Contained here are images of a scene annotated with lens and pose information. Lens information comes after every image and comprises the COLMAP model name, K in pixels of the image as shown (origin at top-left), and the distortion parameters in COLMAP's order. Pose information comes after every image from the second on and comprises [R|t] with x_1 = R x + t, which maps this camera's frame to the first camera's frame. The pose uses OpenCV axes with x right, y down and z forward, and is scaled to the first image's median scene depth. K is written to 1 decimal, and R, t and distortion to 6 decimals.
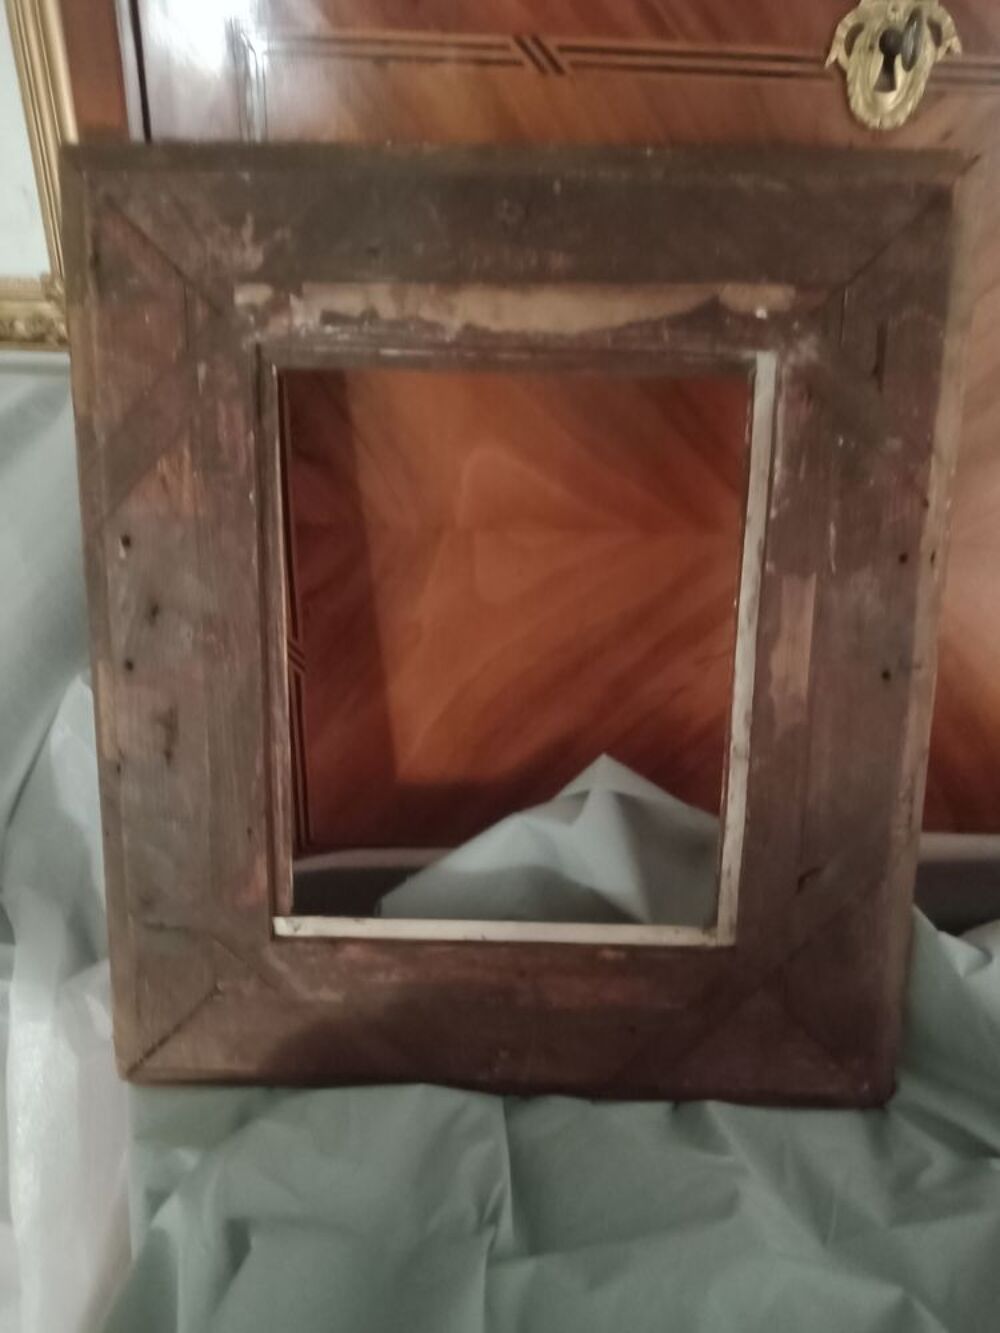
lens RADIAL K [[1041.9, 0, 502.4], [0, 1041.9, 666.8], [0, 0, 1]] dist [0.004455, -0.029791]
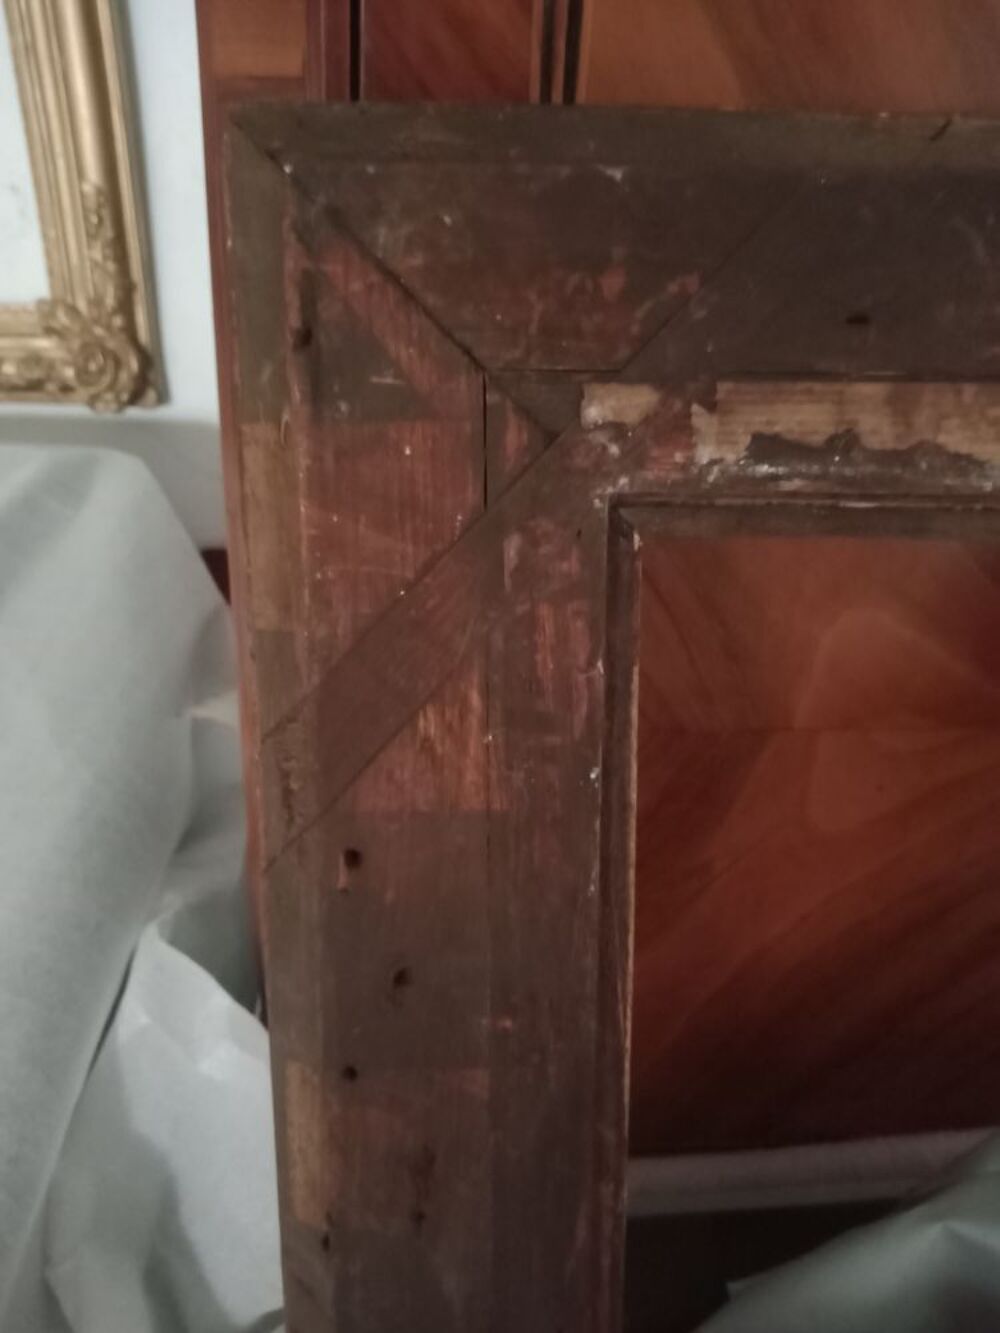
lens RADIAL K [[1041.9, 0, 500.4], [0, 1041.9, 668.5], [0, 0, 1]] dist [0.004455, -0.029791]
pose [[0.998219, -0.023272, 0.054922, -0.323929], [0.022842, 0.999703, 0.008454, -0.228690], [-0.055103, -0.007185, 0.998455, 0.481091]]
